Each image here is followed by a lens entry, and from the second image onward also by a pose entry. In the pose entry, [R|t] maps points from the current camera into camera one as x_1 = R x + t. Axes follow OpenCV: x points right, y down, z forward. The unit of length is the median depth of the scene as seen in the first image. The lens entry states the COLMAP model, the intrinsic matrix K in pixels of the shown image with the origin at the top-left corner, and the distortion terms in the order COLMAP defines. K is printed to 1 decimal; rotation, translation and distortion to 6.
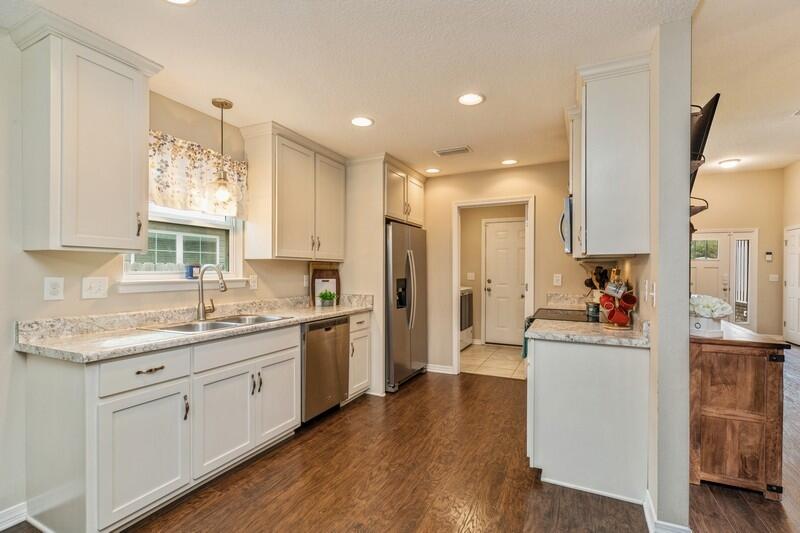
lens RADIAL K [[362.2, 0, 404.4], [0, 362.2, 272.3], [0, 0, 1]] dist [0.001753, -0.000228]
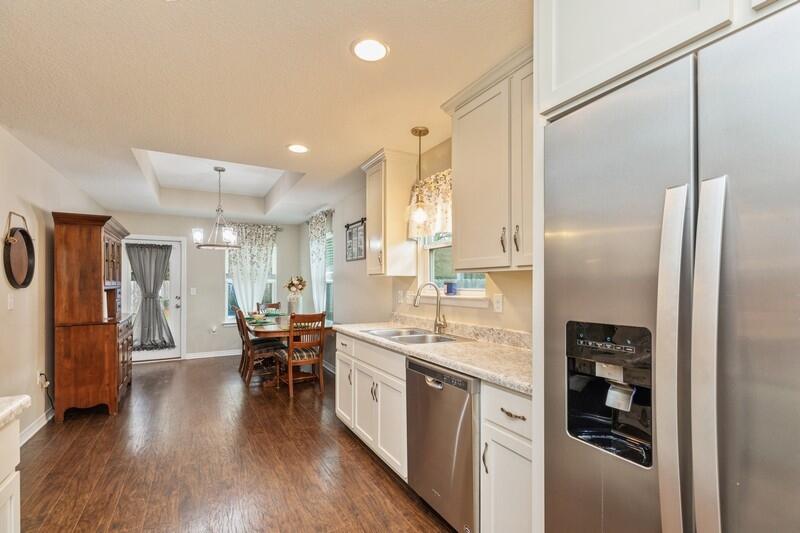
lens RADIAL K [[363.1, 0, 399.6], [0, 363.1, 283.7], [0, 0, 1]] dist [0.000868, -0.000139]
pose [[-0.576924, -0.004670, -0.816784, 0.312119], [-0.005218, 0.999984, -0.002031, -0.009871], [0.816781, 0.003090, -0.576939, 1.210795]]
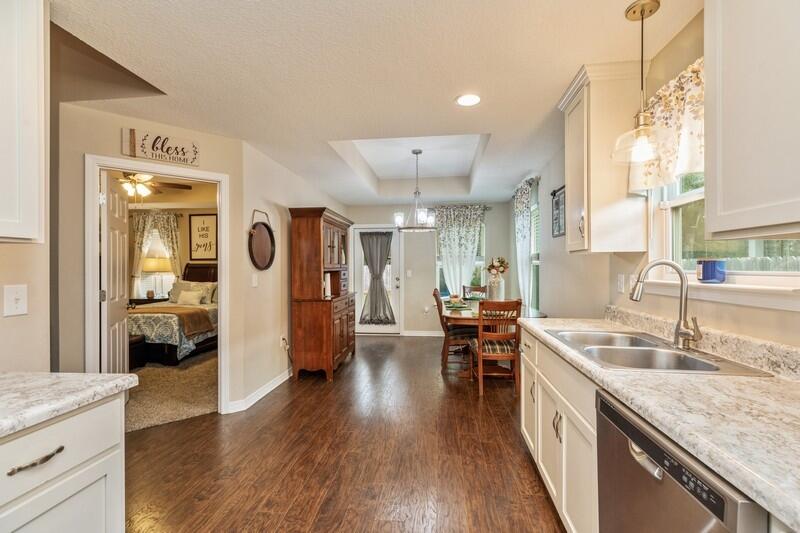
lens RADIAL K [[359.1, 0, 403.0], [0, 359.1, 267.9], [0, 0, 1]] dist [0.002246, -0.000202]
pose [[-0.943325, 0.000224, -0.331869, 0.084517], [-0.000875, 0.999995, 0.003163, -0.006185], [0.331868, 0.003274, -0.943320, 1.127795]]
